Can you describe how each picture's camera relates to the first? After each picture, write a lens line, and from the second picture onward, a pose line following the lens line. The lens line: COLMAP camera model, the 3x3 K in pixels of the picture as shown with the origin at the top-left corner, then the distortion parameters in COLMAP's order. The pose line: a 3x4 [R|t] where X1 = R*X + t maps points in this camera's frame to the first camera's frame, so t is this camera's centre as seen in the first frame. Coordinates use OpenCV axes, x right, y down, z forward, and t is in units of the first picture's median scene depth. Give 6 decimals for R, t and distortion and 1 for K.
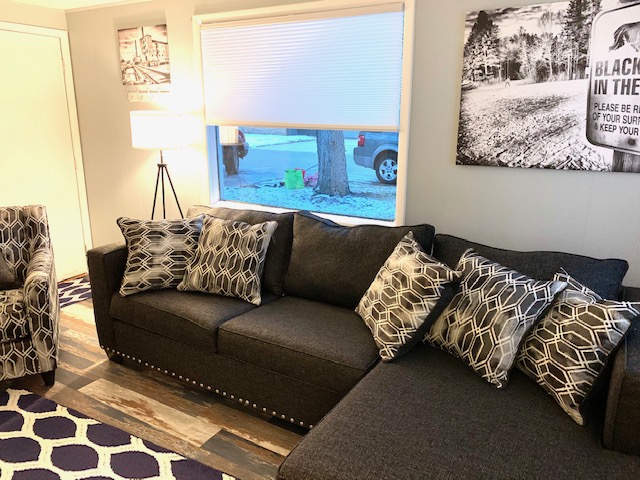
lens RADIAL K [[494.8, 0, 326.3], [0, 494.8, 233.4], [0, 0, 1]] dist [0.037407, -0.048479]
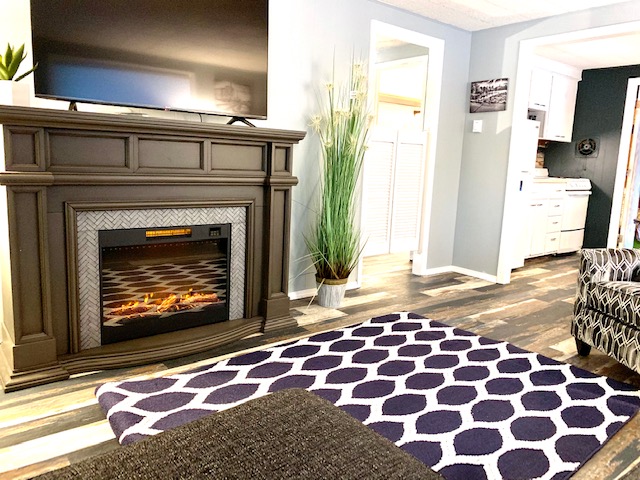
lens RADIAL K [[494.8, 0, 316.7], [0, 494.8, 234.0], [0, 0, 1]] dist [0.037407, -0.048479]
pose [[-0.356817, 0.125429, -0.925715, 0.358401], [-0.266901, 0.935951, 0.229693, 0.001502], [0.895235, 0.329033, -0.300487, 0.622834]]
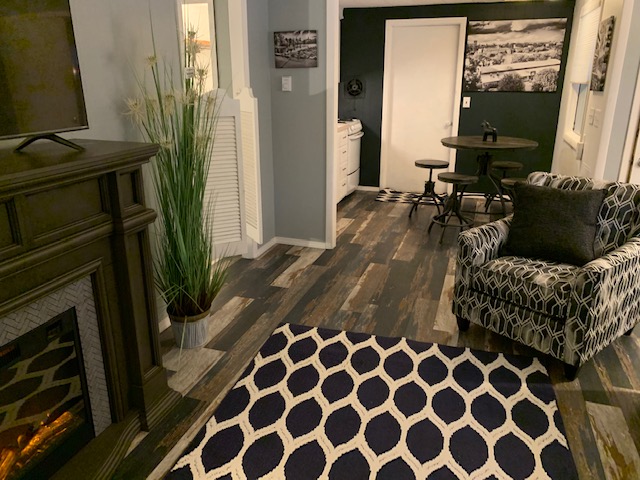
lens RADIAL K [[494.8, 0, 320.1], [0, 494.8, 234.1], [0, 0, 1]] dist [0.037407, -0.048479]
pose [[0.213311, 0.299519, -0.929939, 0.123033], [-0.236004, 0.939455, 0.248449, -0.066639], [0.948051, 0.166473, 0.271084, 0.262595]]
